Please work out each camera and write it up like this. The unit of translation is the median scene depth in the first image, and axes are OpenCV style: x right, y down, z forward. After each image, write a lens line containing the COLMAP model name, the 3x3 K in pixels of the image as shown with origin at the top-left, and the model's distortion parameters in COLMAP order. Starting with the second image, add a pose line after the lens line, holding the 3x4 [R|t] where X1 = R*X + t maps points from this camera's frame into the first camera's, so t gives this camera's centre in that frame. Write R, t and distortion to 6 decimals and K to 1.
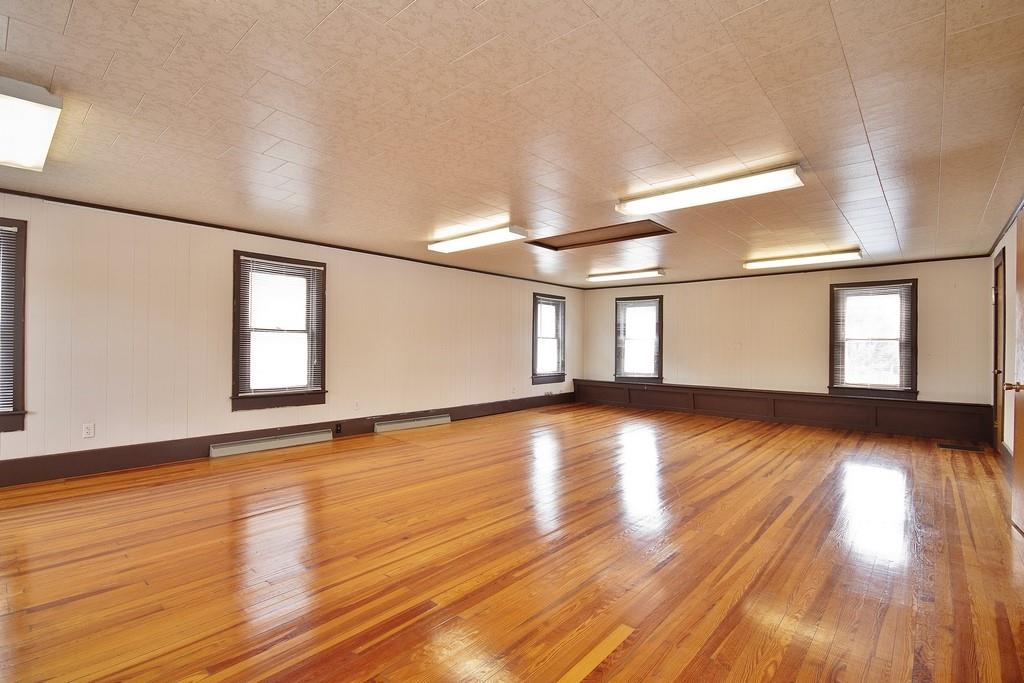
lens RADIAL K [[471.0, 0, 518.3], [0, 471.0, 342.3], [0, 0, 1]] dist [0.005731, -0.006838]
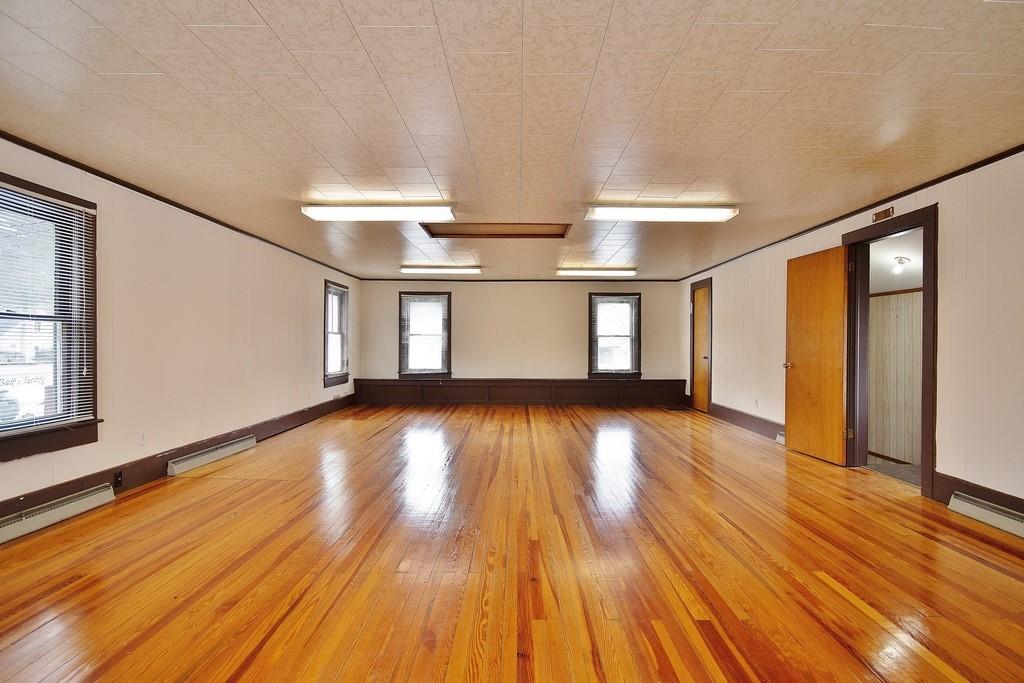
lens RADIAL K [[471.0, 0, 518.3], [0, 471.0, 342.3], [0, 0, 1]] dist [0.005731, -0.006838]
pose [[0.751914, -0.004927, 0.659243, -0.327506], [-0.001536, 0.999956, 0.009225, -0.000586], [-0.659259, -0.007949, 0.751874, 0.169047]]
